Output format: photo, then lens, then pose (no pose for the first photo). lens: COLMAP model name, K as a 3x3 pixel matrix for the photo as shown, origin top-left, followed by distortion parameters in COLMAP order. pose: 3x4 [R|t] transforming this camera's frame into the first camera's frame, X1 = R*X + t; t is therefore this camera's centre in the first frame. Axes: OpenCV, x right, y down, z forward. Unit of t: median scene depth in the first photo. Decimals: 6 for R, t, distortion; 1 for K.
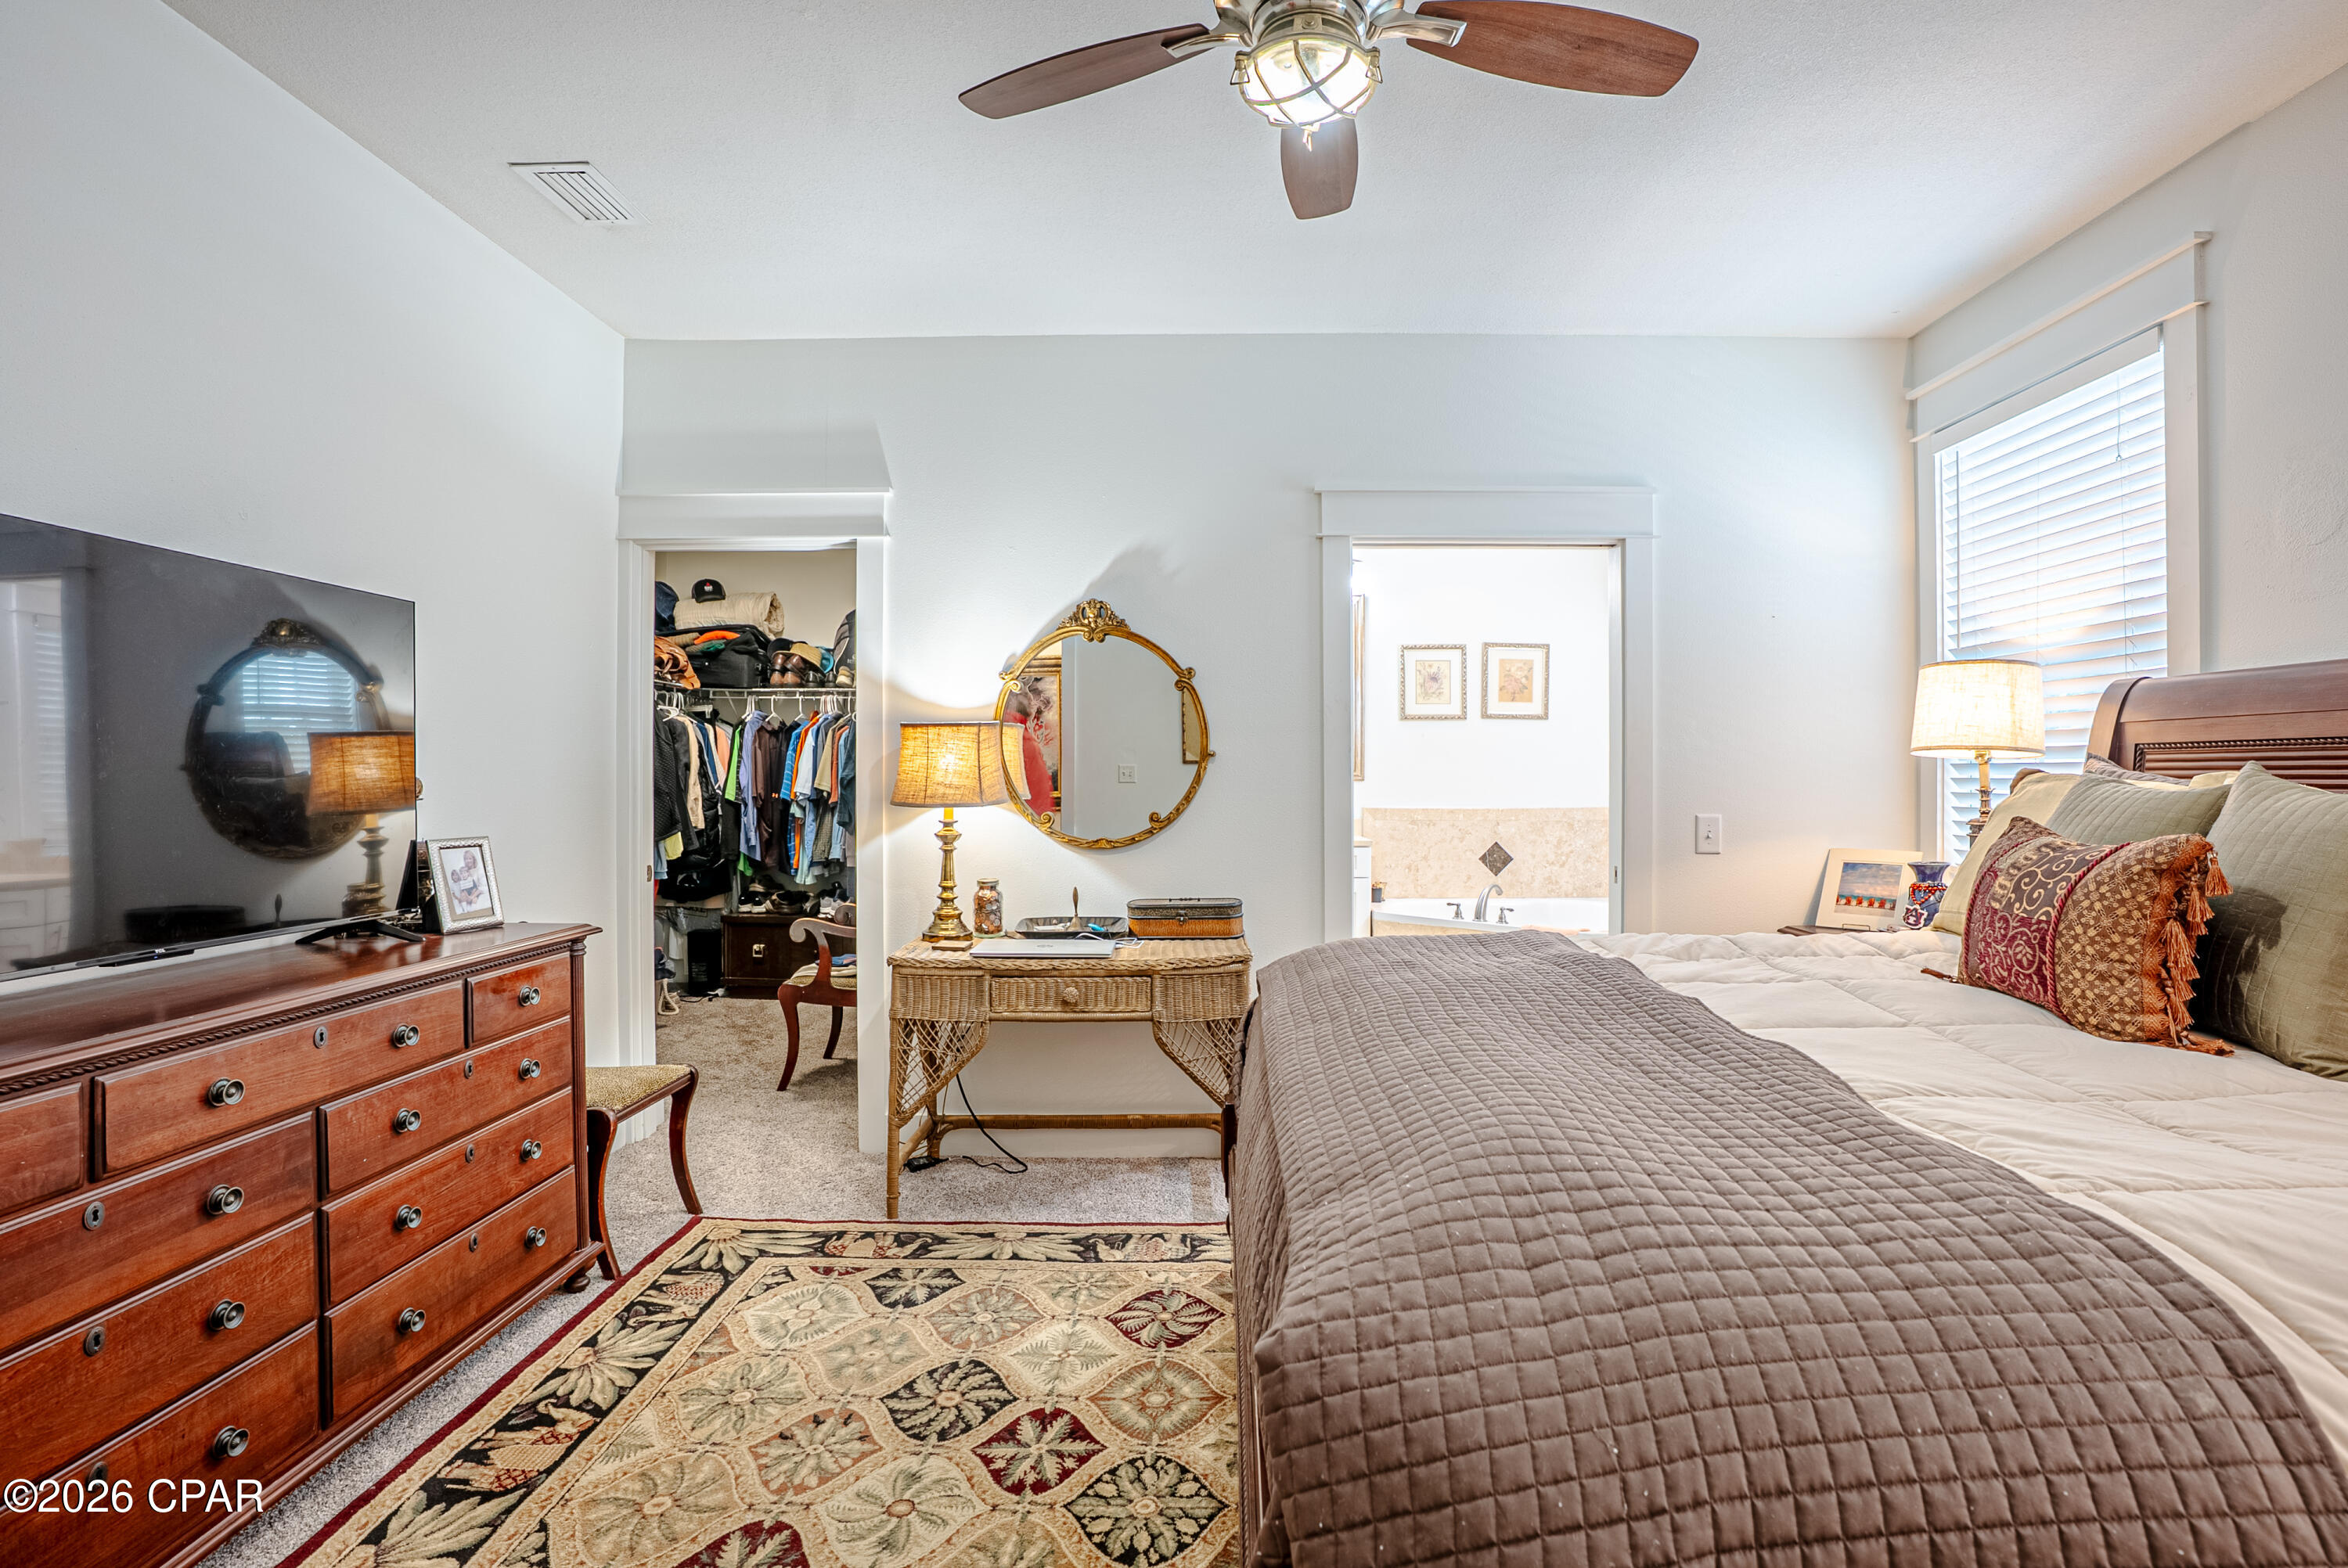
lens RADIAL K [[1102.7, 0, 1208.9], [0, 1102.7, 781.9], [0, 0, 1]] dist [-0.082175, 0.034945]
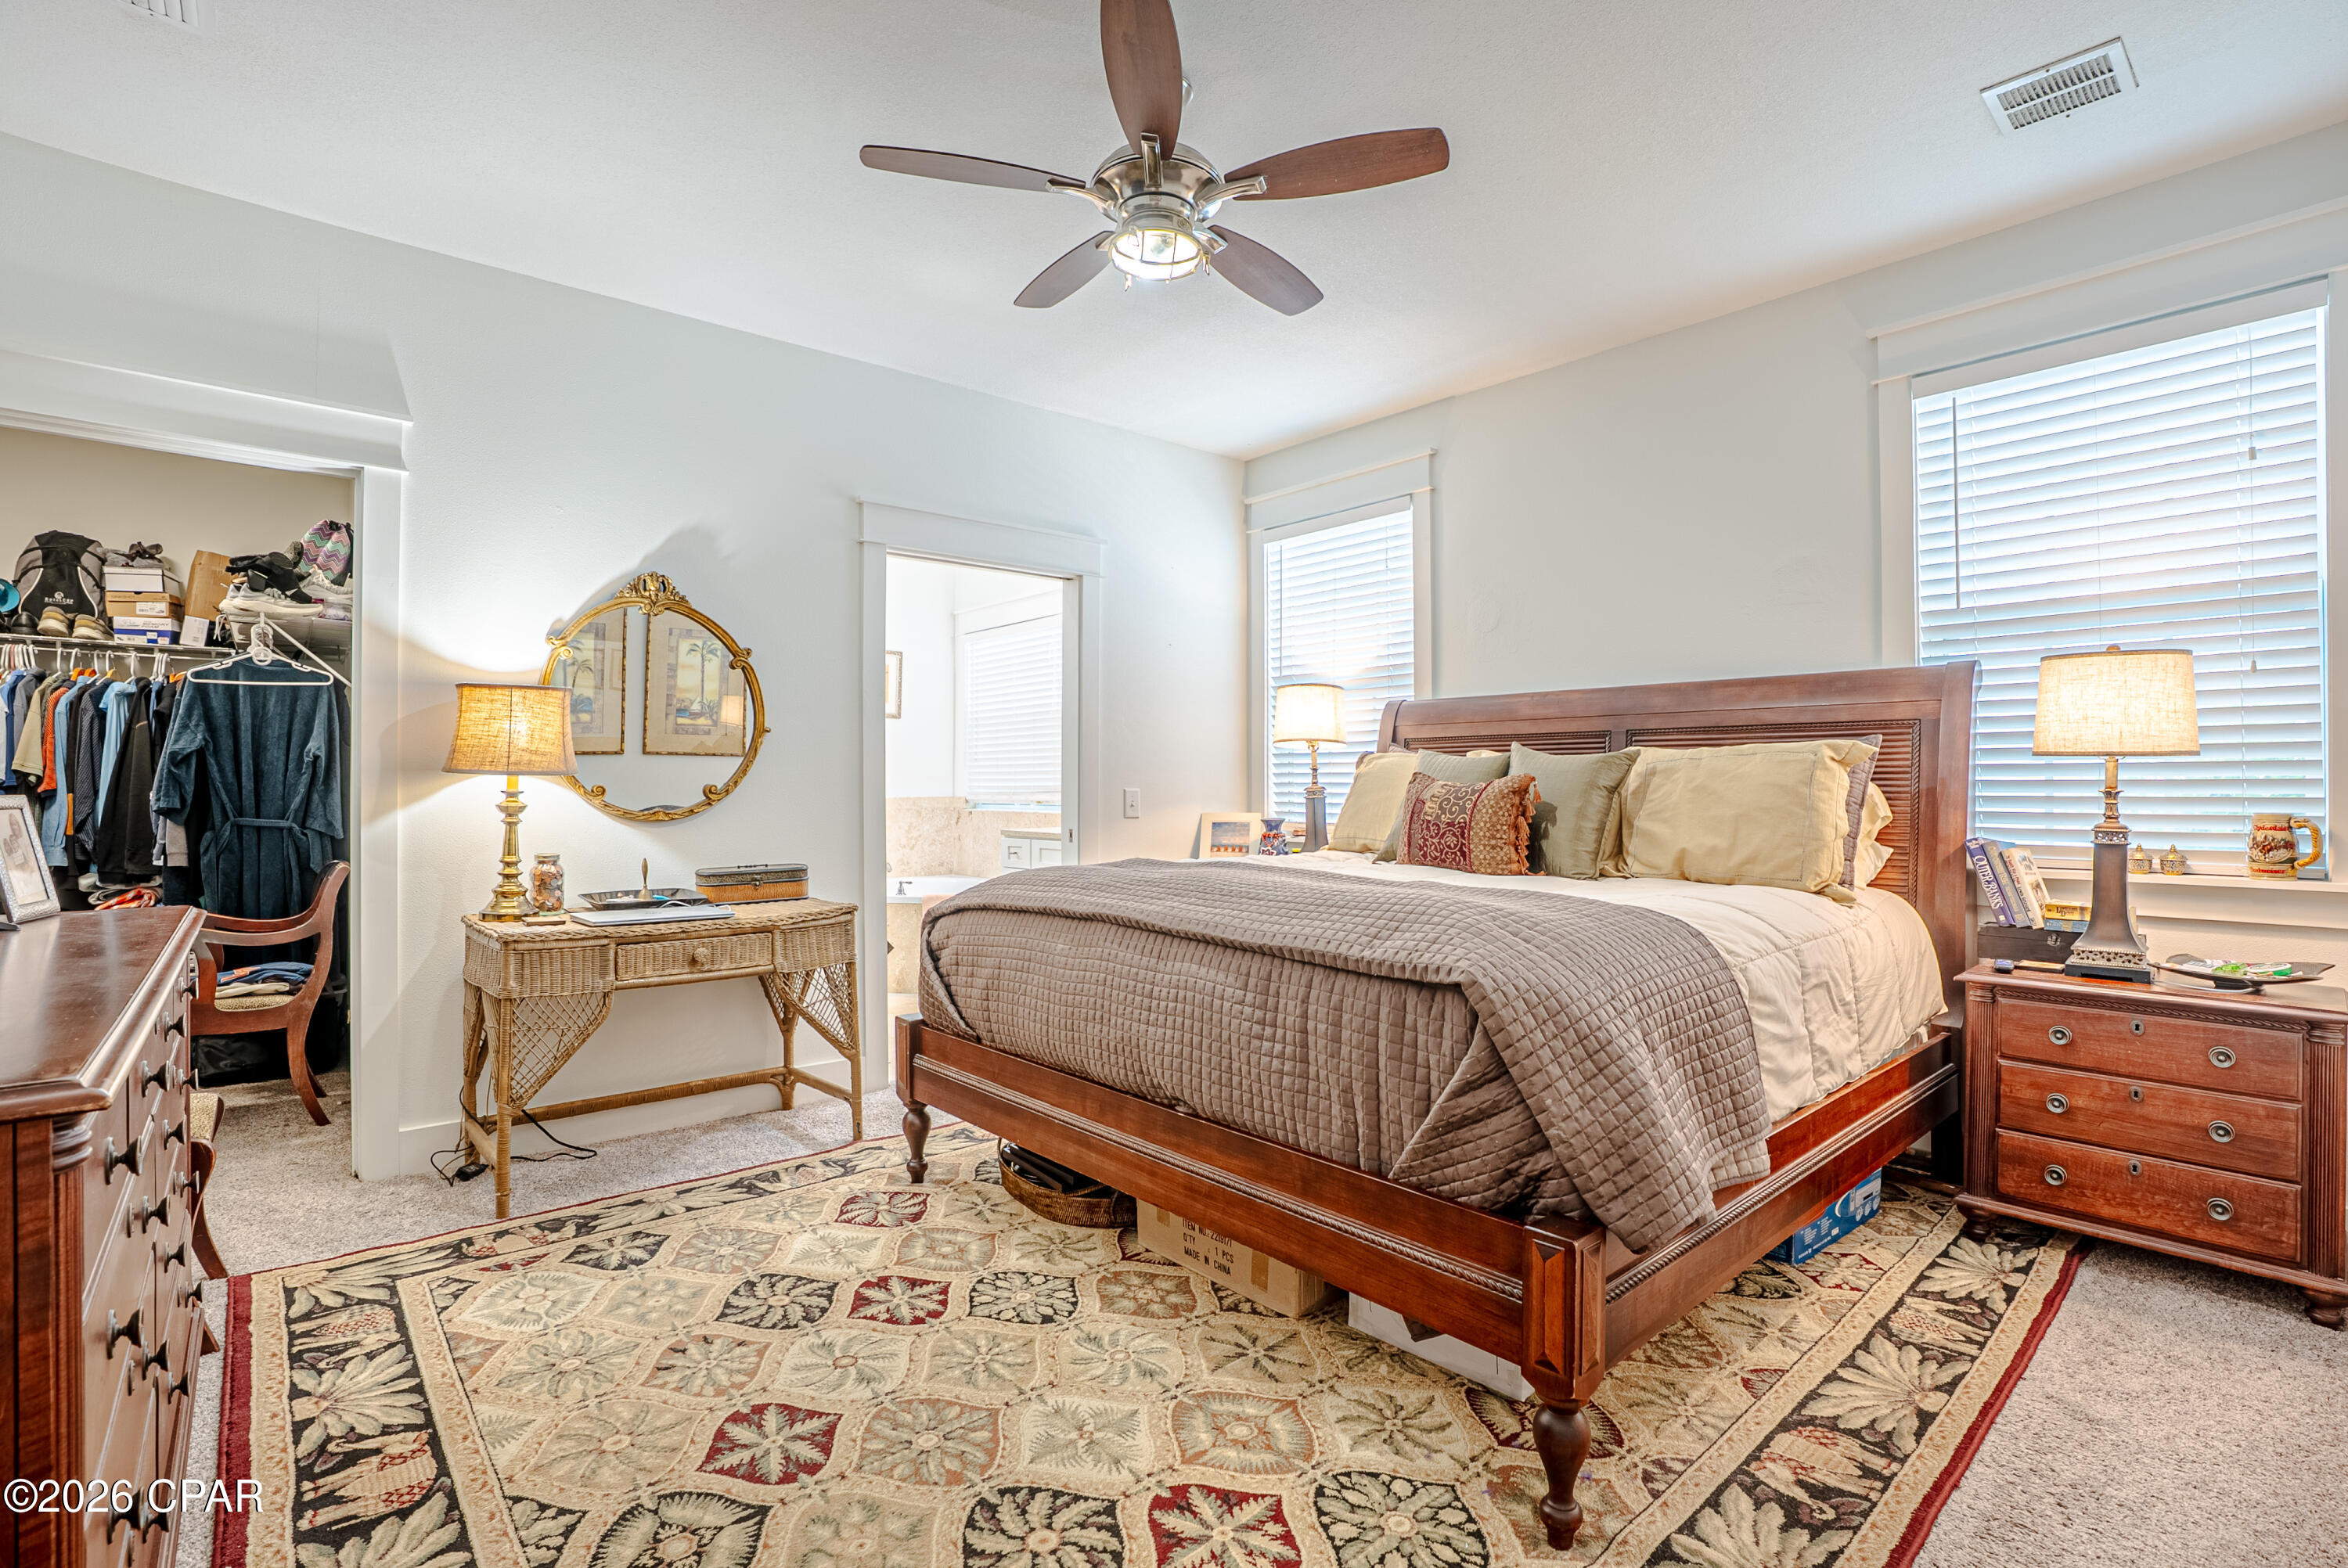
lens RADIAL K [[1097.5, 0, 1180.4], [0, 1097.5, 781.7], [0, 0, 1]] dist [-0.076111, 0.032348]
pose [[0.748757, 0.005975, 0.662818, -0.488215], [0.001727, 0.999938, -0.010965, 0.045264], [-0.662843, 0.009355, 0.748700, -0.064982]]
